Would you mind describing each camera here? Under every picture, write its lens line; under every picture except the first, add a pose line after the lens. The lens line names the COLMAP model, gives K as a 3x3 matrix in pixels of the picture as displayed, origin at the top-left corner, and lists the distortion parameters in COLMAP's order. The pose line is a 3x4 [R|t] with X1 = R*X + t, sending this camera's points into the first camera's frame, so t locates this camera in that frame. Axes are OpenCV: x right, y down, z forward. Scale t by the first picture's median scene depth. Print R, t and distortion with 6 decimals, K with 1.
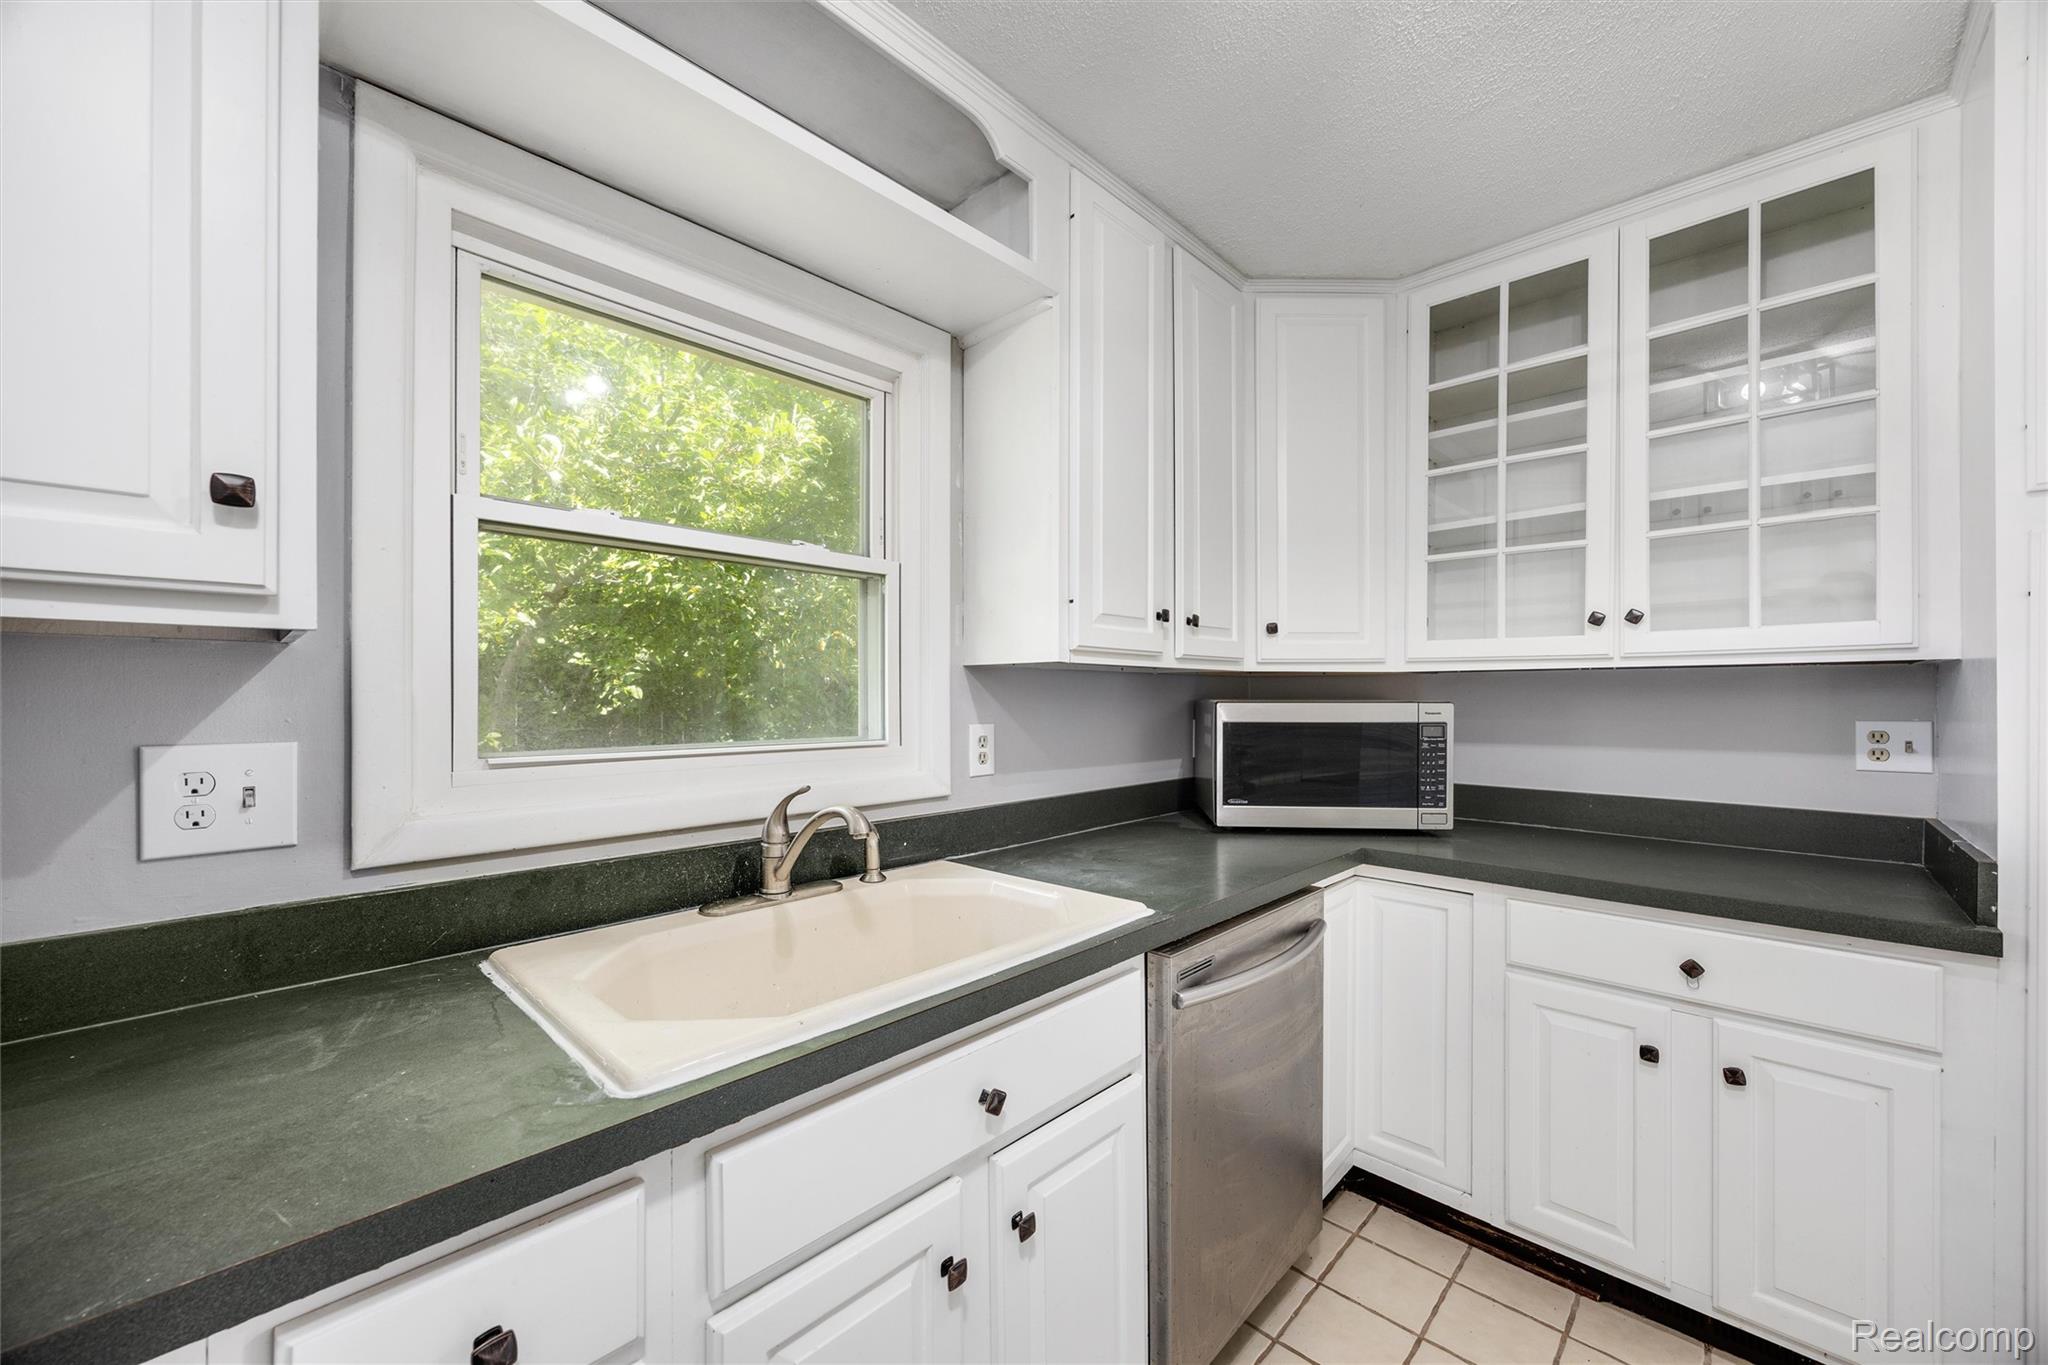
lens RADIAL K [[793.6, 0, 1034.5], [0, 793.6, 688.3], [0, 0, 1]] dist [0.012942, -0.000276]
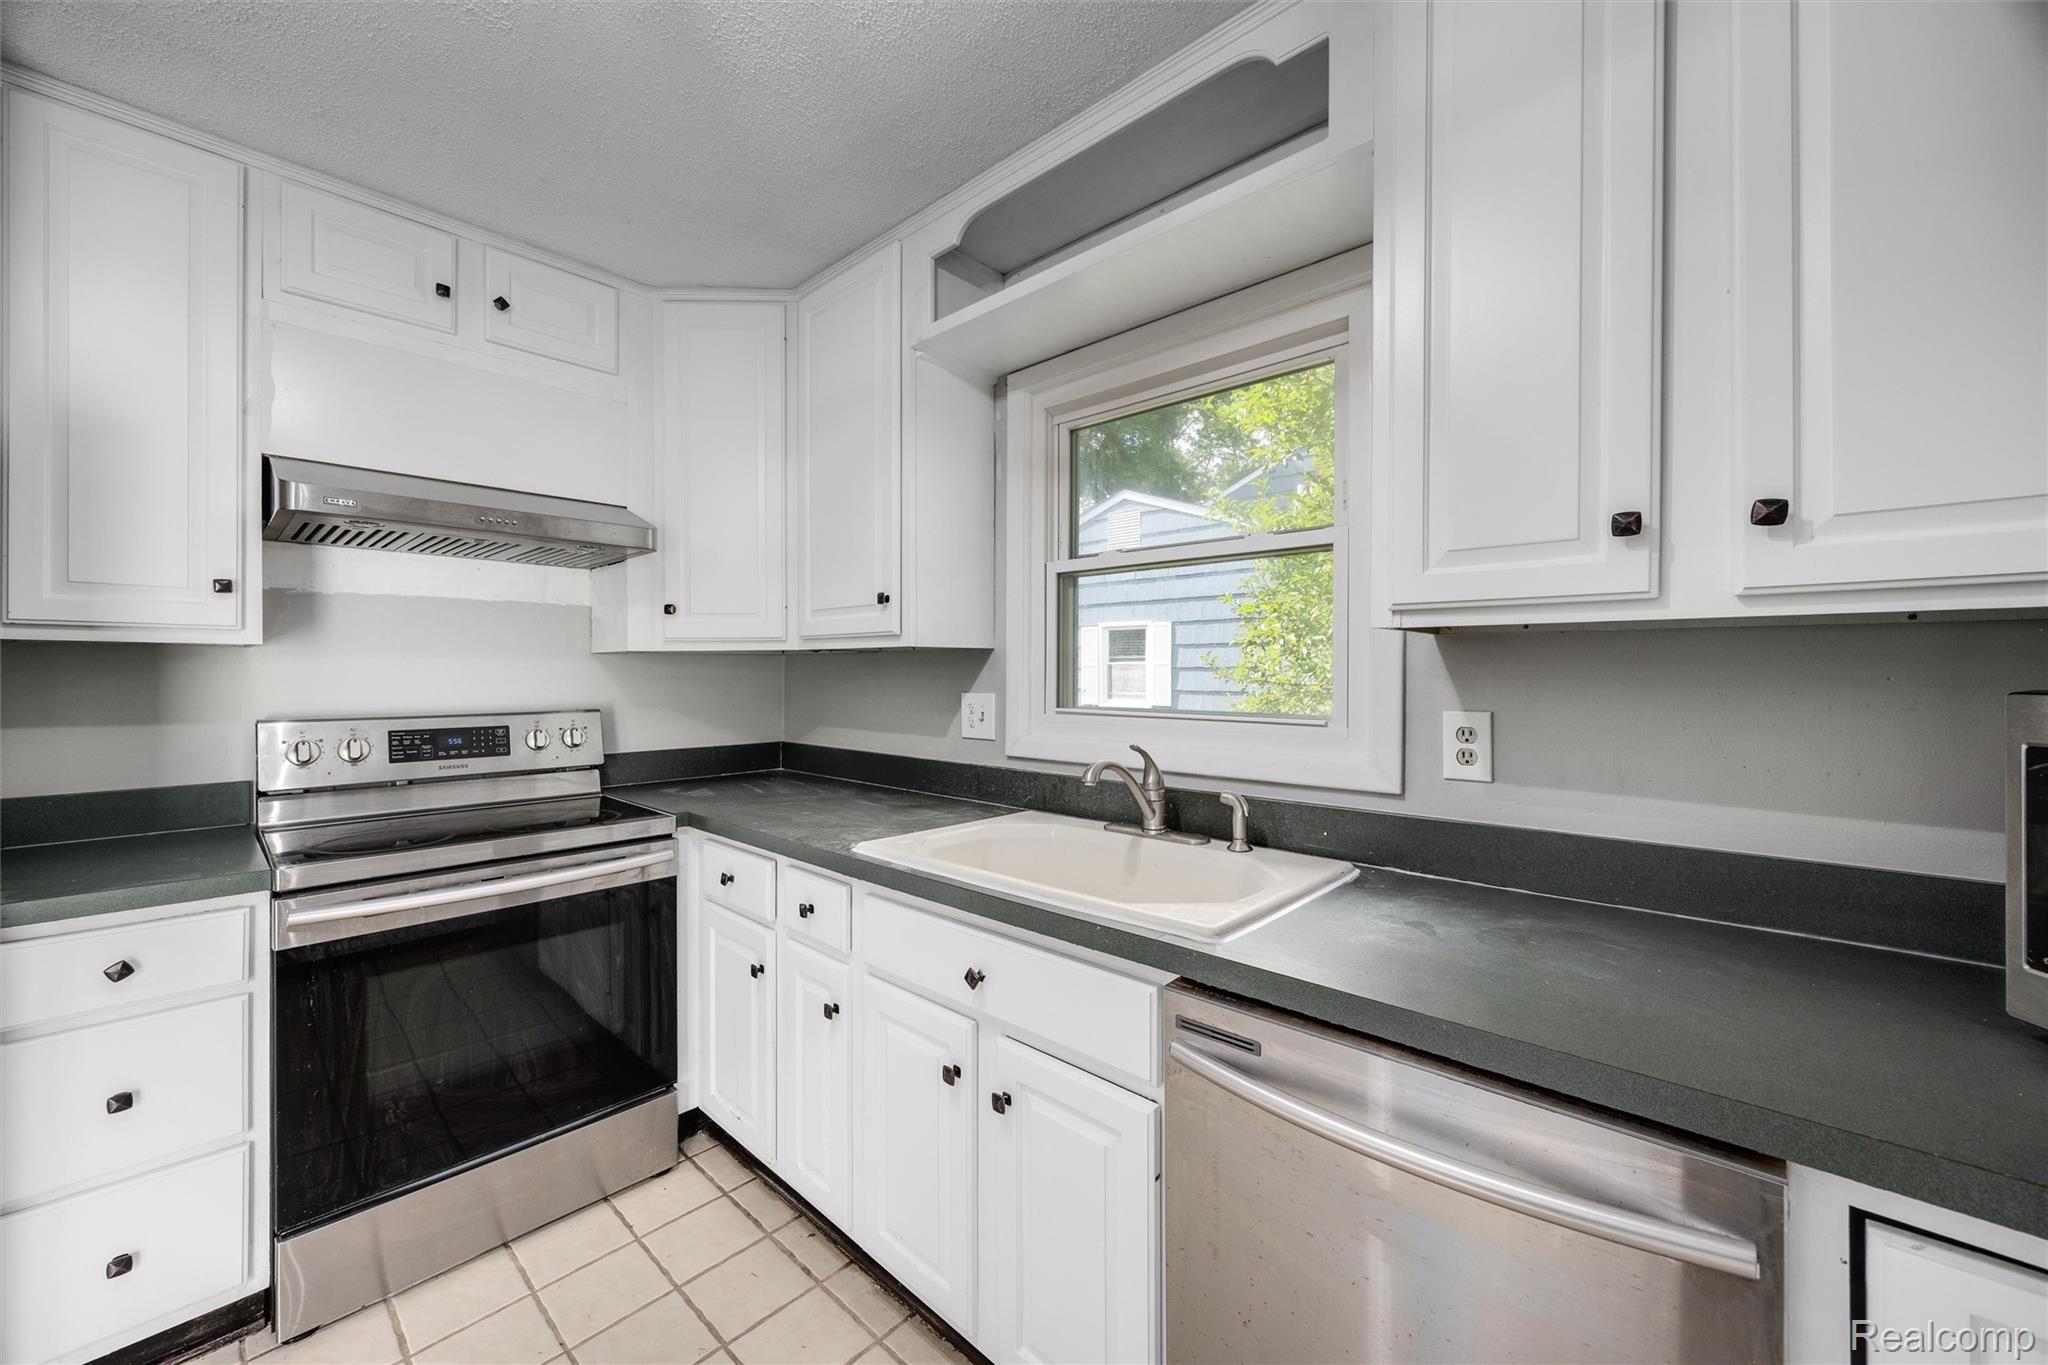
lens RADIAL K [[793.6, 0, 1030.8], [0, 793.6, 672.5], [0, 0, 1]] dist [0.012942, -0.000276]
pose [[0.012032, 0.000681, -0.999927, 0.681712], [0.006771, 0.999977, 0.000763, 0.004801], [0.999905, -0.006779, 0.012027, 0.580527]]
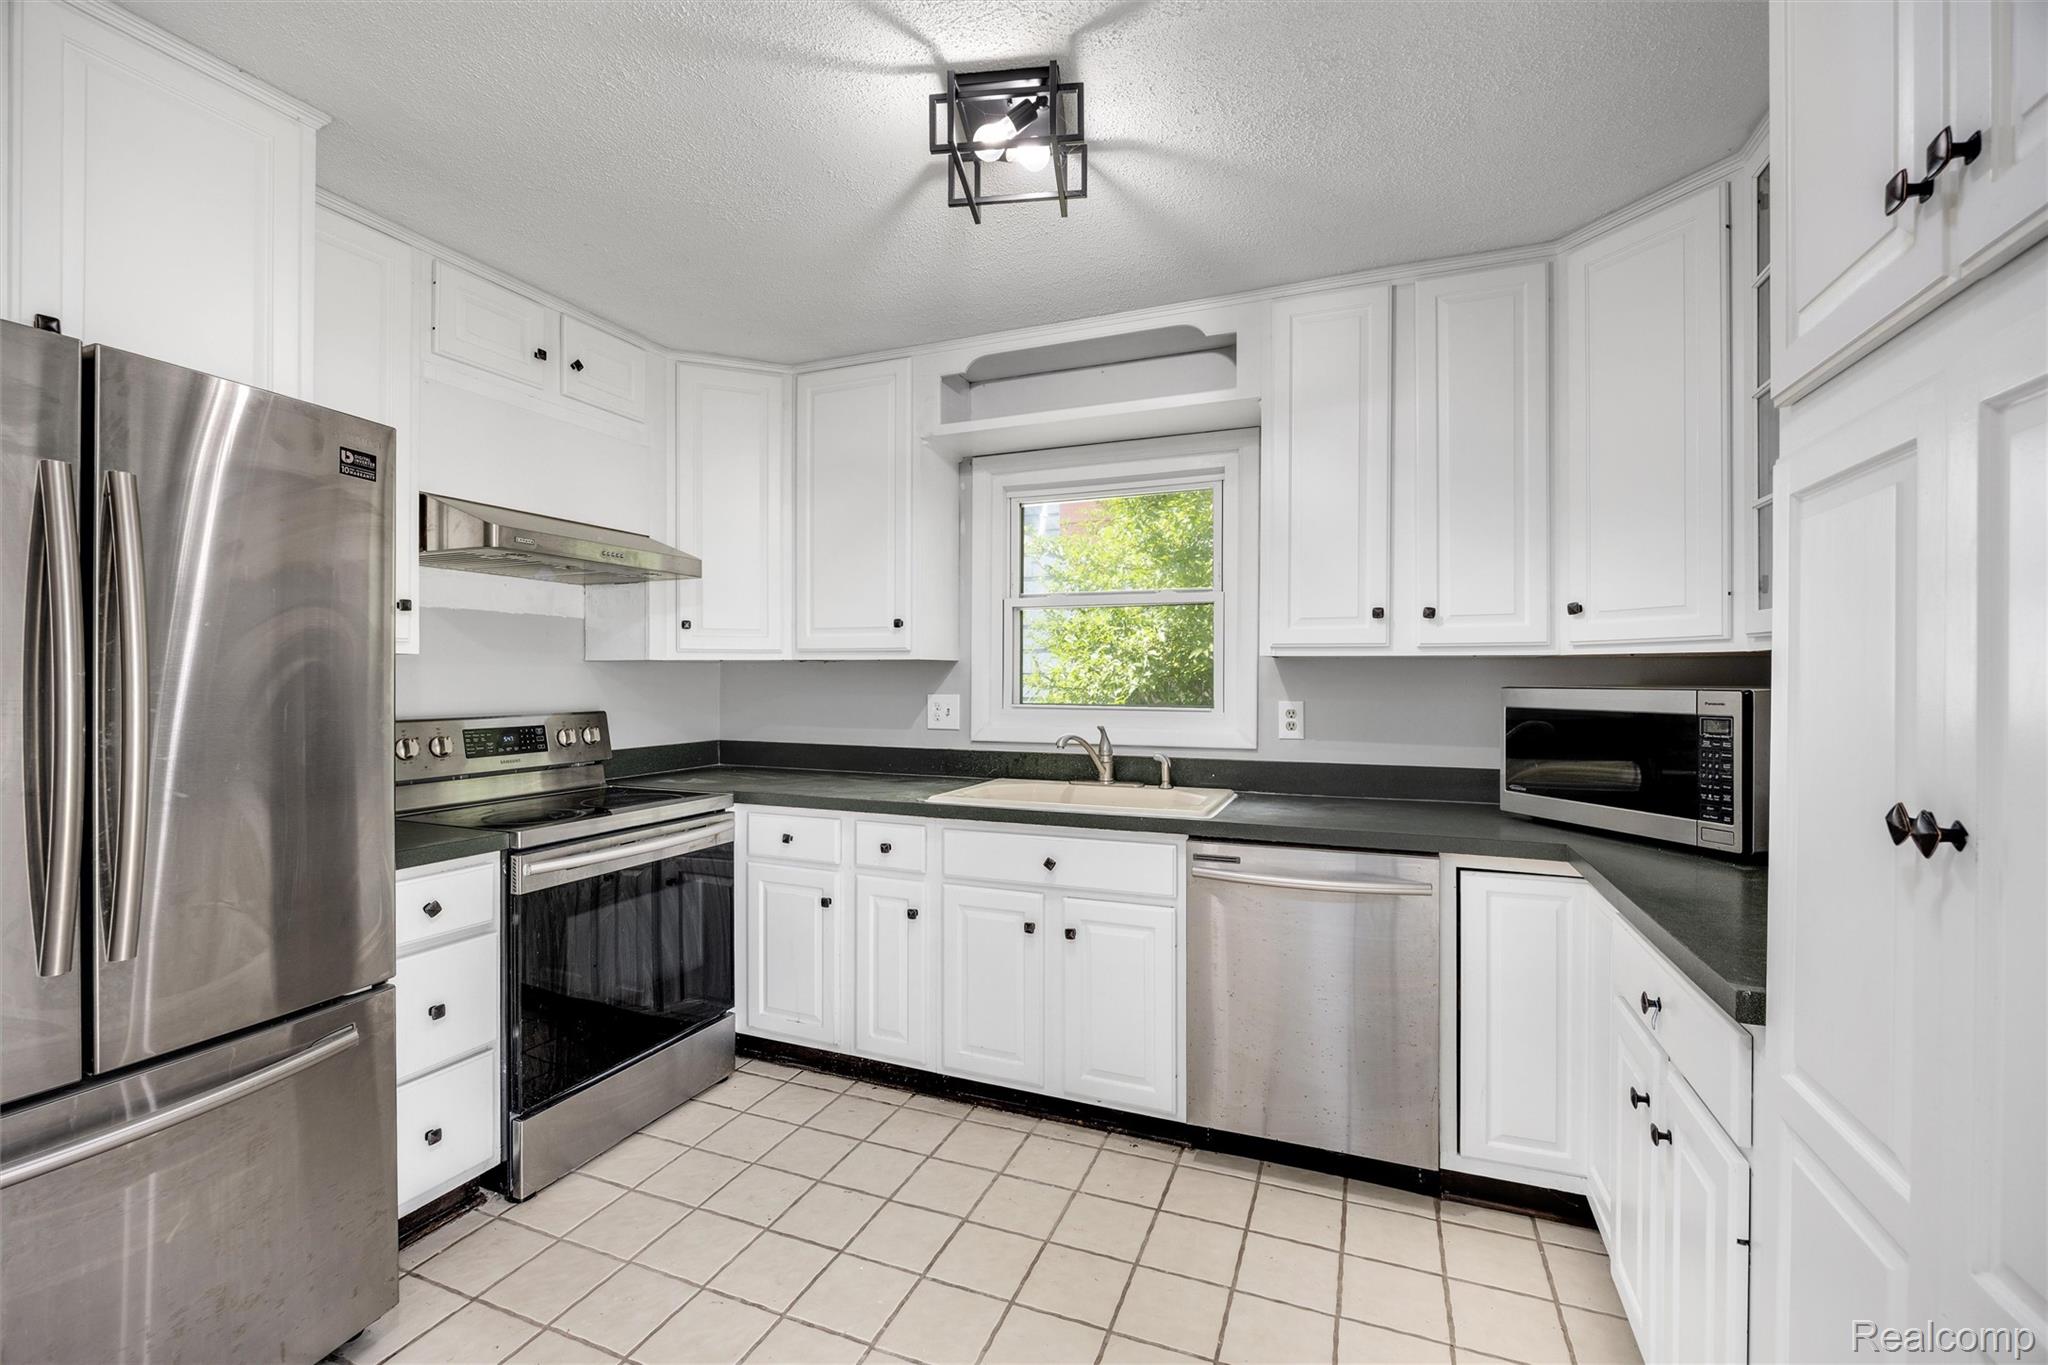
lens RADIAL K [[888.1, 0, 1035.3], [0, 888.1, 677.2], [0, 0, 1]] dist [0.027861, 0.000889]
pose [[0.372814, 0.000682, -0.927906, 1.183550], [0.004572, 0.999986, 0.002571, -0.001458], [0.927895, -0.005201, 0.372806, 0.027421]]
